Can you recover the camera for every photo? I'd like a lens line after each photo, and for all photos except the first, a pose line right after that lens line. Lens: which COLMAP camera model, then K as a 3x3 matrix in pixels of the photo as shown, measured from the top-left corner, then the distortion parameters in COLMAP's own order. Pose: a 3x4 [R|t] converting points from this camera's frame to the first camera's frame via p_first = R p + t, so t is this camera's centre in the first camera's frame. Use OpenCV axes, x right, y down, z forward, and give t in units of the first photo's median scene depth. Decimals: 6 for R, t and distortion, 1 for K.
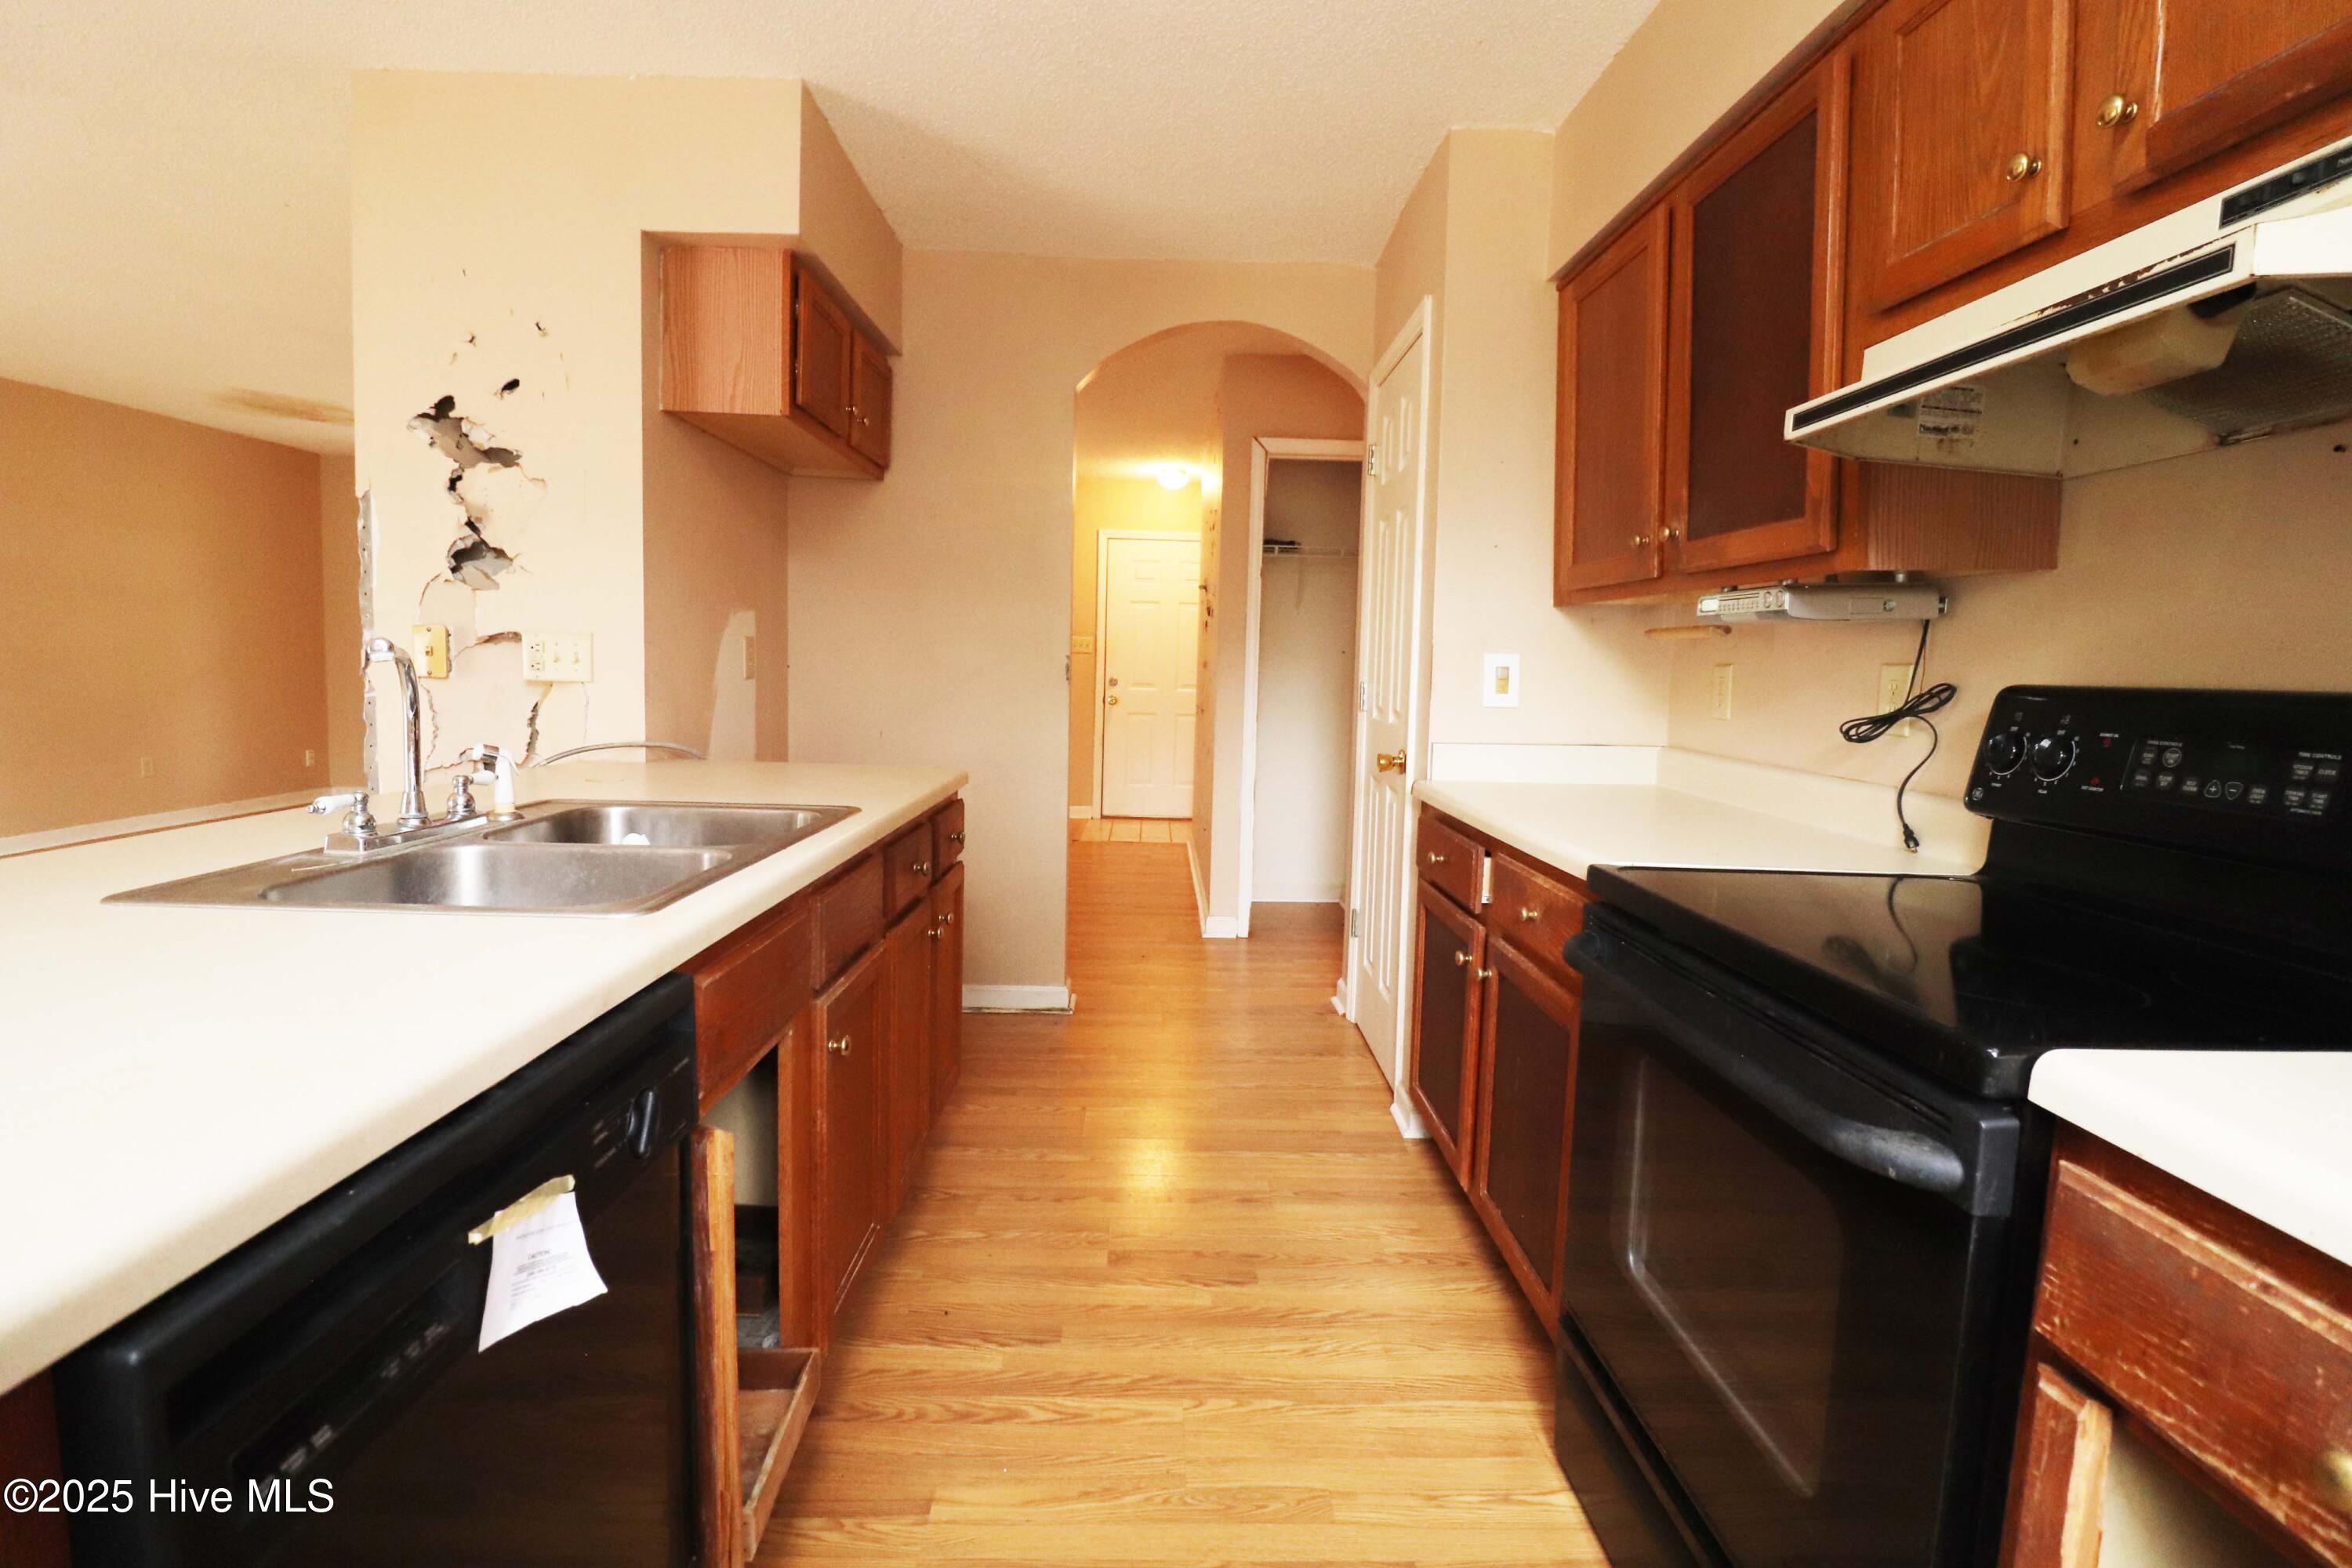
lens RADIAL K [[1091.9, 0, 1175.4], [0, 1091.9, 753.5], [0, 0, 1]] dist [0.001760, -0.013036]
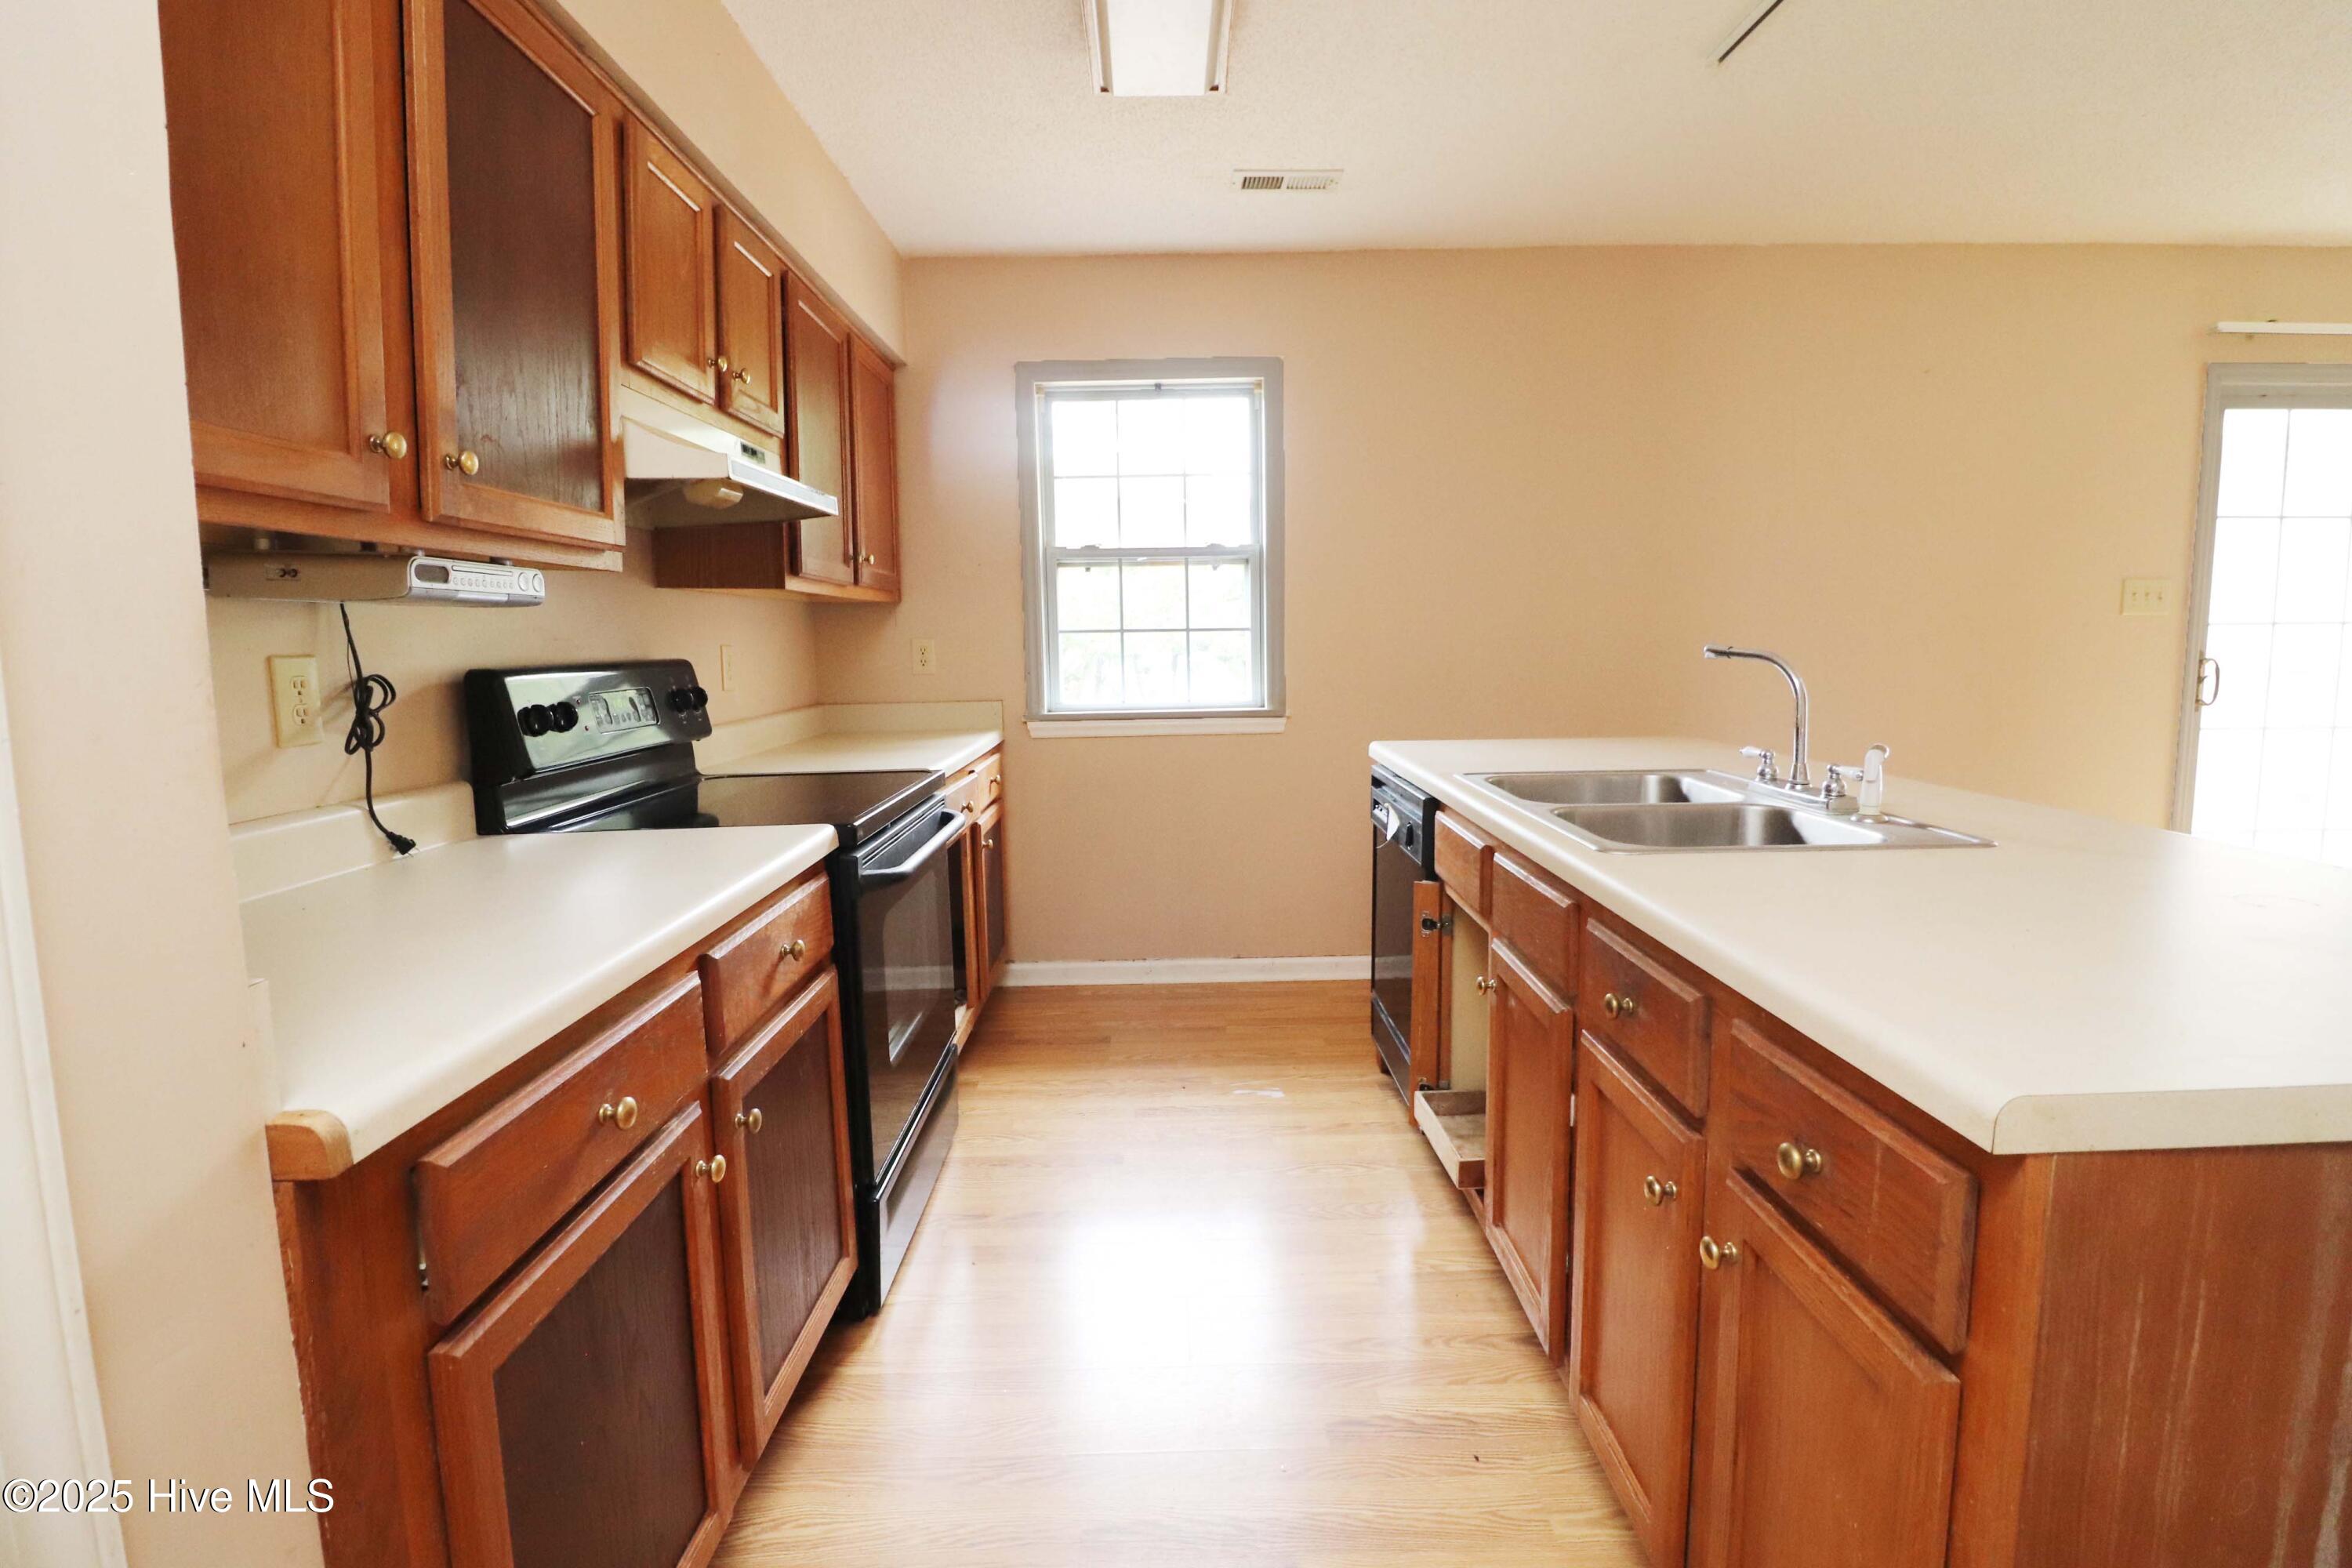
lens RADIAL K [[1091.9, 0, 1175.4], [0, 1091.9, 753.5], [0, 0, 1]] dist [0.001760, -0.013036]
pose [[-0.999661, -0.016597, 0.020068, 0.011093], [-0.012273, 0.979912, 0.199051, -0.182707], [-0.022969, 0.198737, -0.979784, 1.840151]]
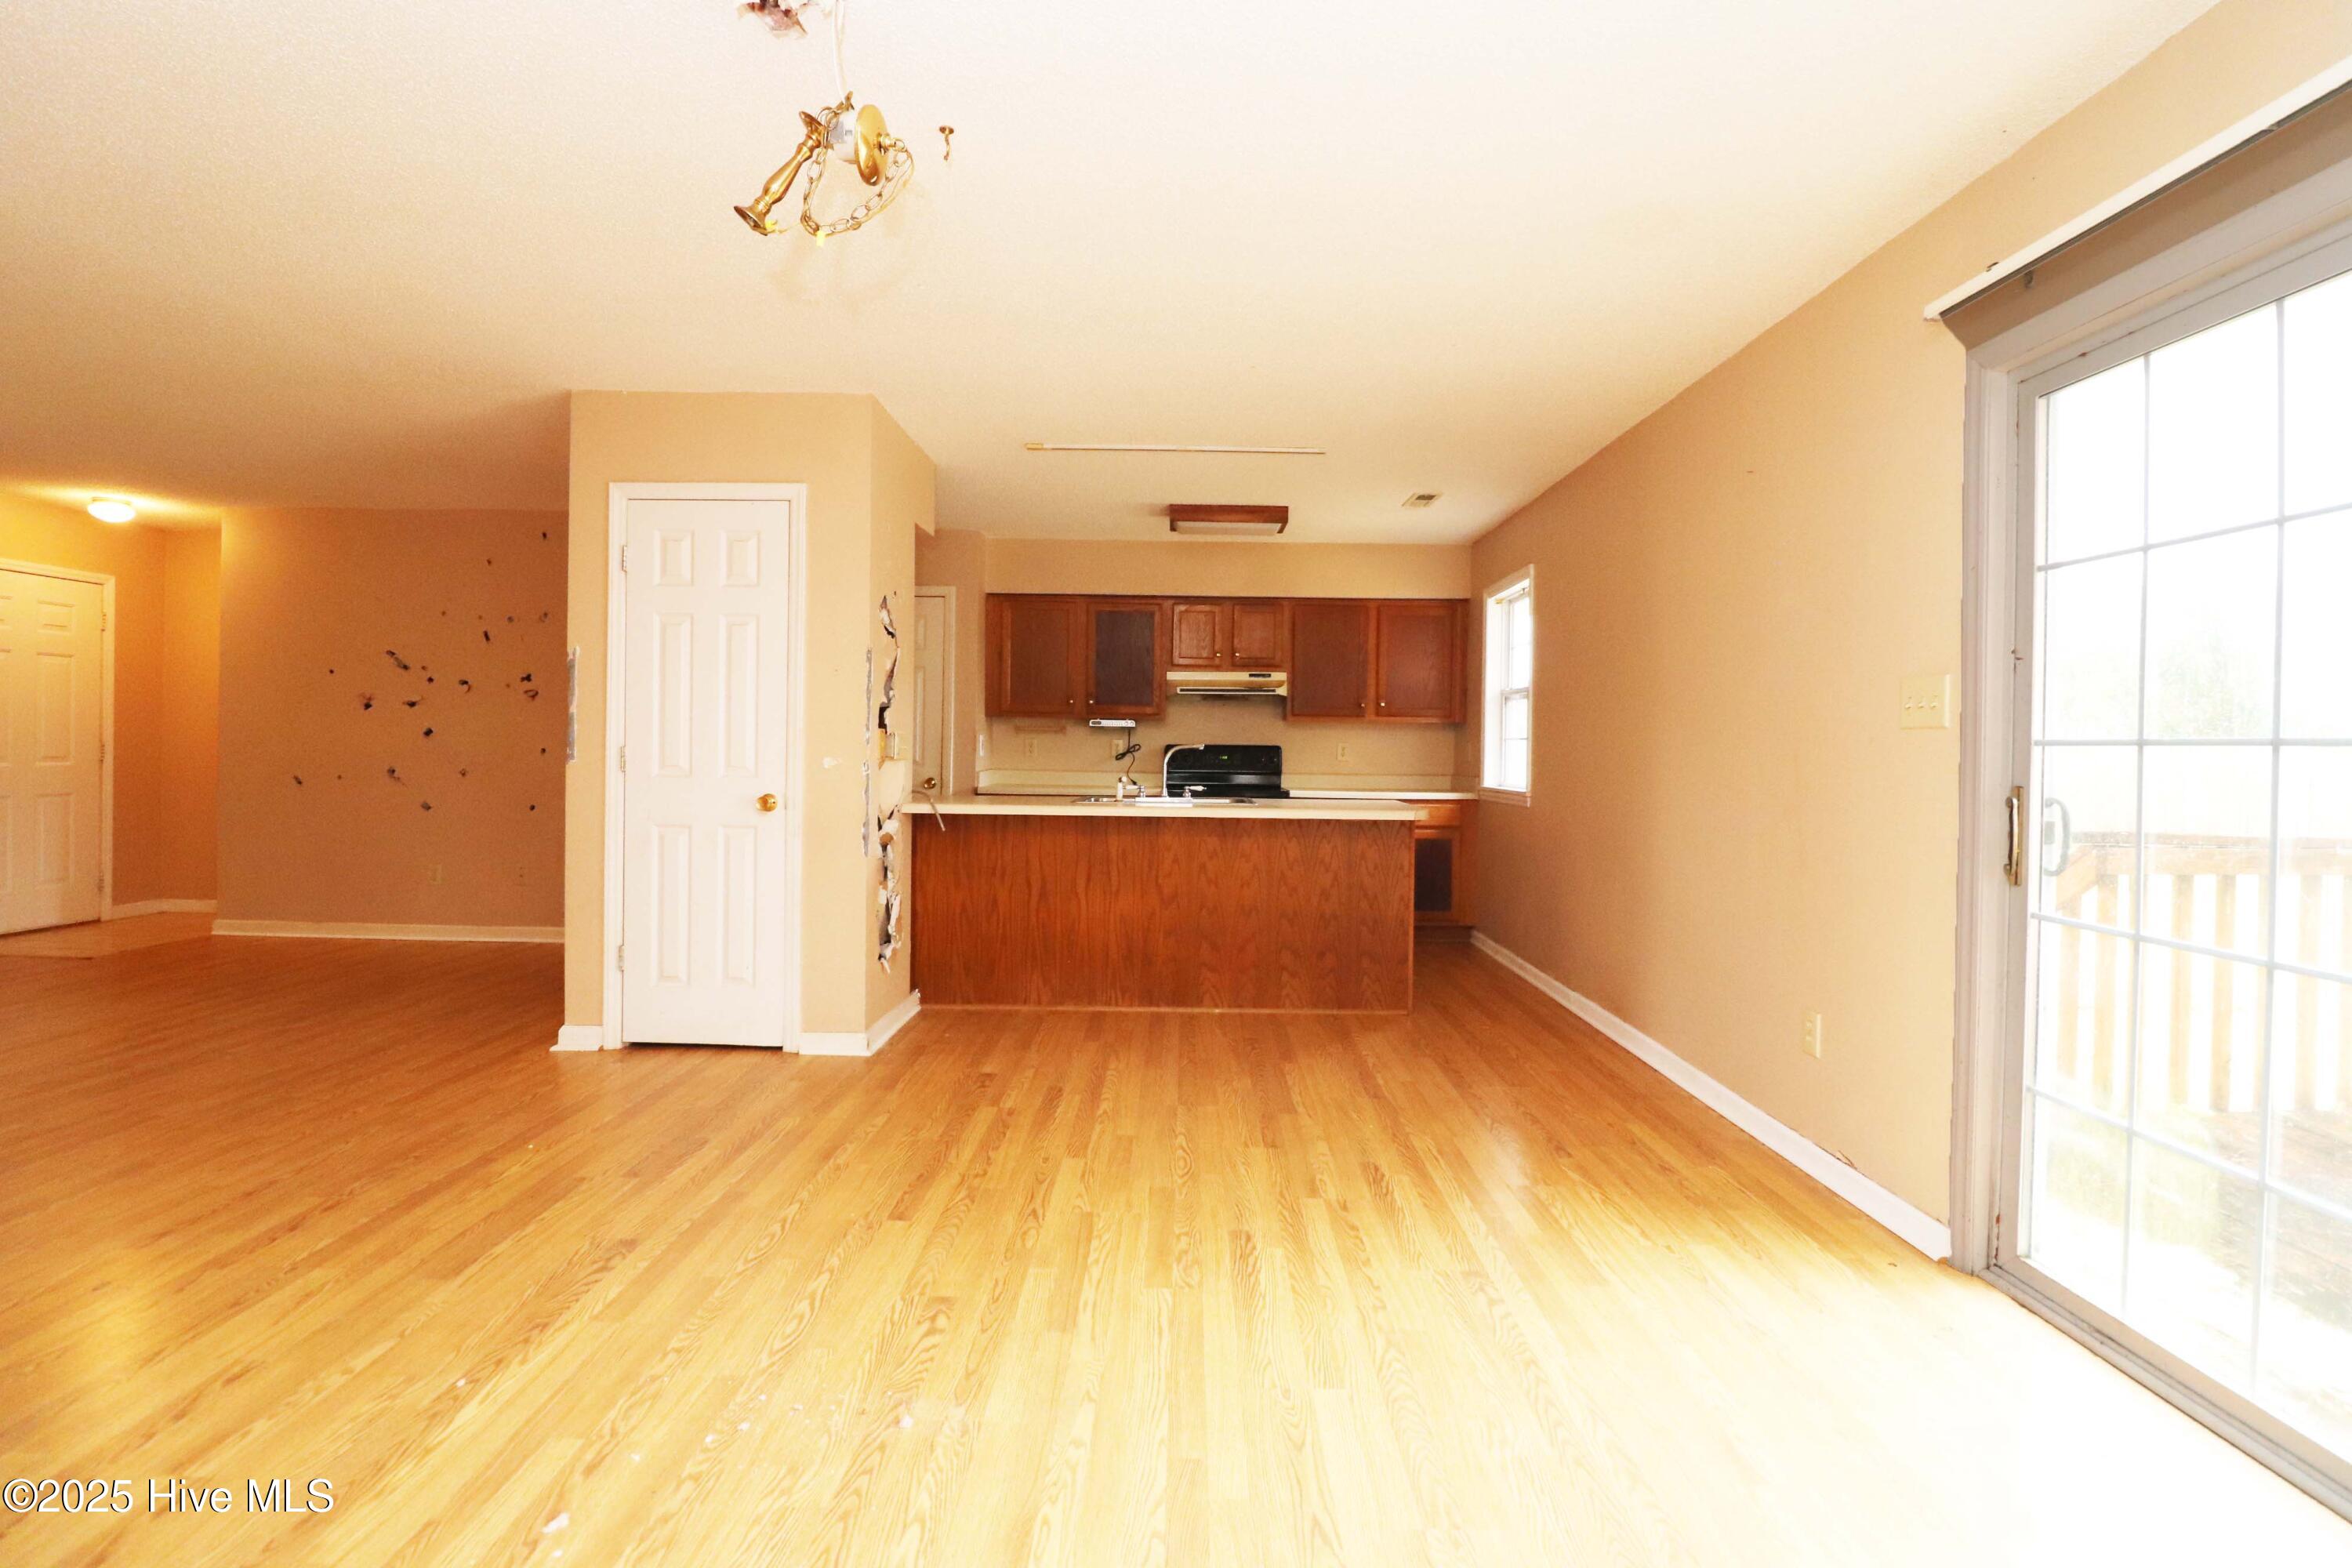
lens RADIAL K [[1091.9, 0, 1175.4], [0, 1091.9, 753.5], [0, 0, 1]] dist [0.001760, -0.013036]
pose [[0.048670, -0.030265, 0.998356, -3.244702], [0.073045, 0.996972, 0.026662, -0.126211], [-0.996140, 0.071627, 0.050733, 0.632084]]
